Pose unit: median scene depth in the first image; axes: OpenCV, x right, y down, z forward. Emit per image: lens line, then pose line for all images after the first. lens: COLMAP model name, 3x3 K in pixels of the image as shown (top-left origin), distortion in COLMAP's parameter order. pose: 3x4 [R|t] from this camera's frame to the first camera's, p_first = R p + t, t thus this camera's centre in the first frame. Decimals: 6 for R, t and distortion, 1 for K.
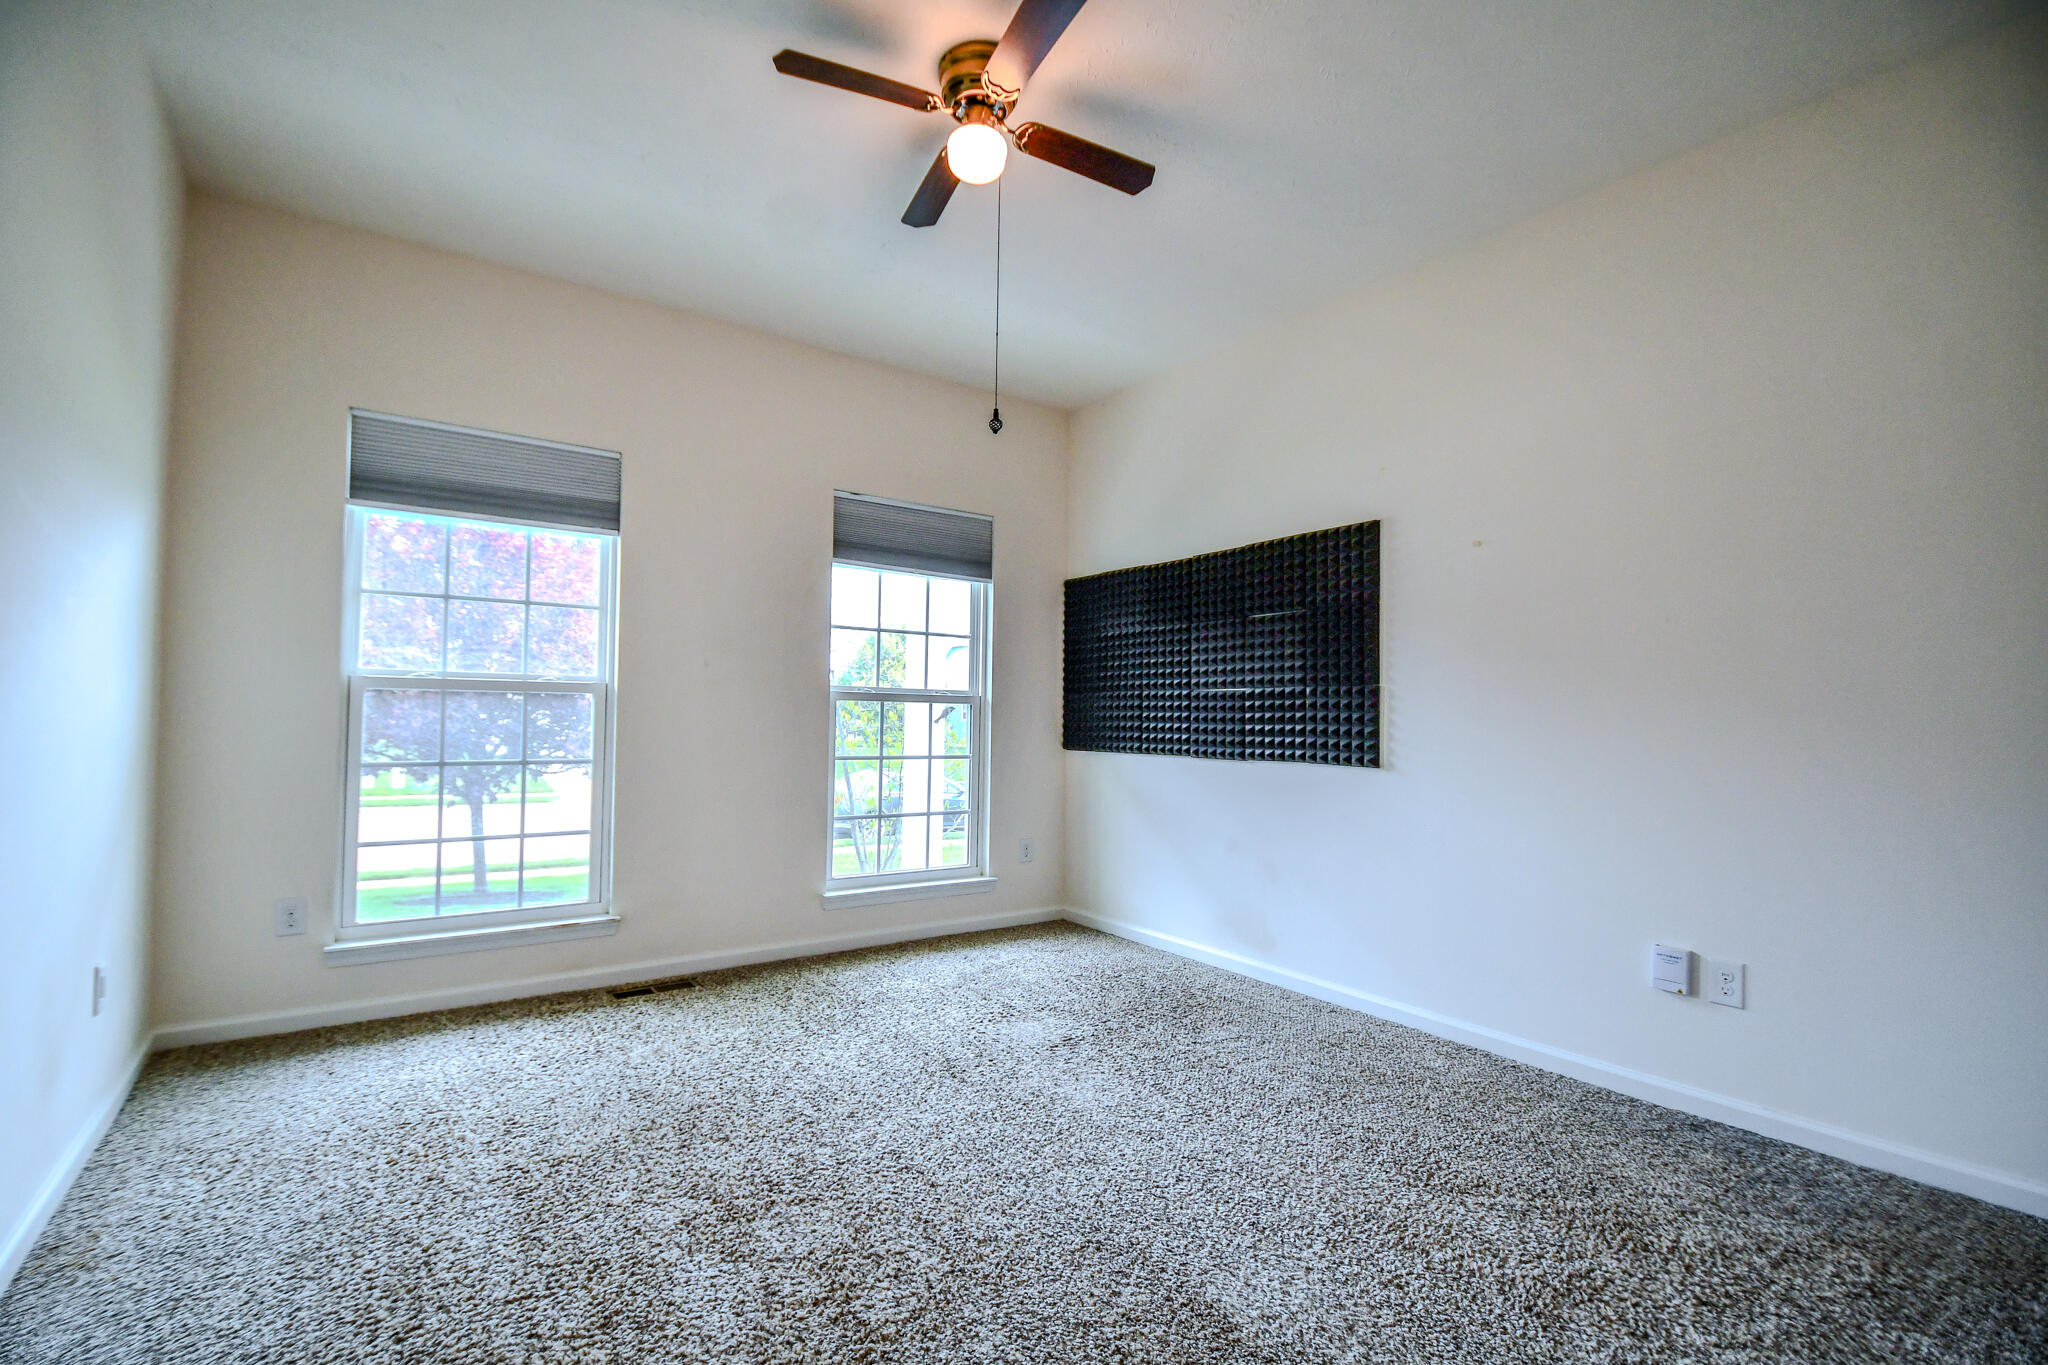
lens RADIAL K [[888.5, 0, 1008.1], [0, 888.5, 697.4], [0, 0, 1]] dist [0.002469, -0.014374]
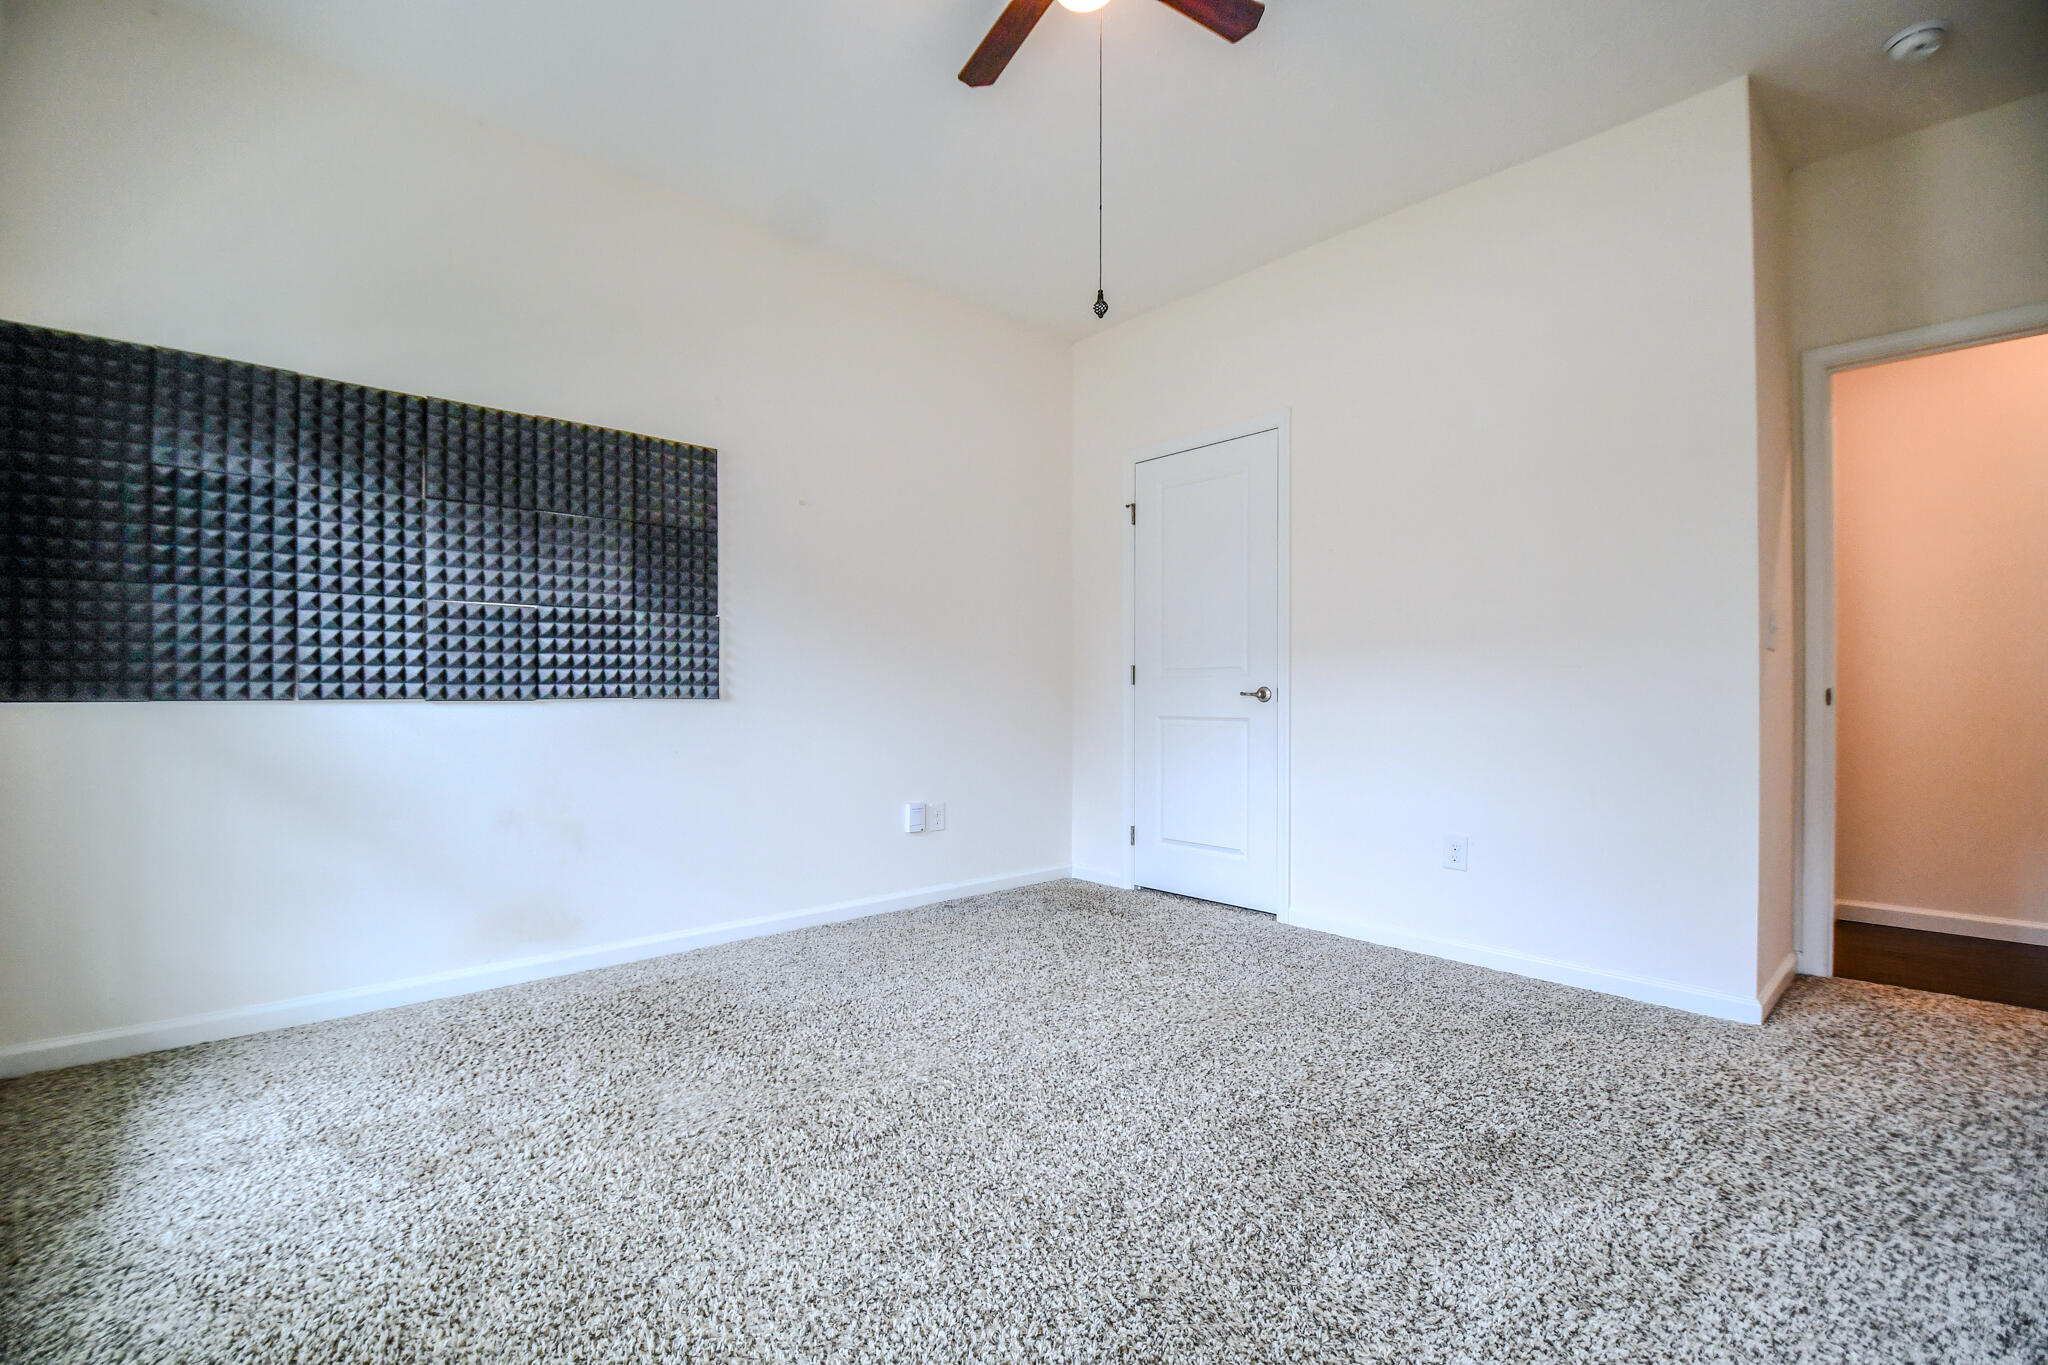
lens RADIAL K [[888.5, 0, 1008.1], [0, 888.5, 697.4], [0, 0, 1]] dist [0.002469, -0.014374]
pose [[-0.121913, -0.024503, 0.992238, -0.598995], [-0.028792, 0.999362, 0.021142, 0.044720], [-0.992123, -0.025991, -0.122540, 0.773554]]
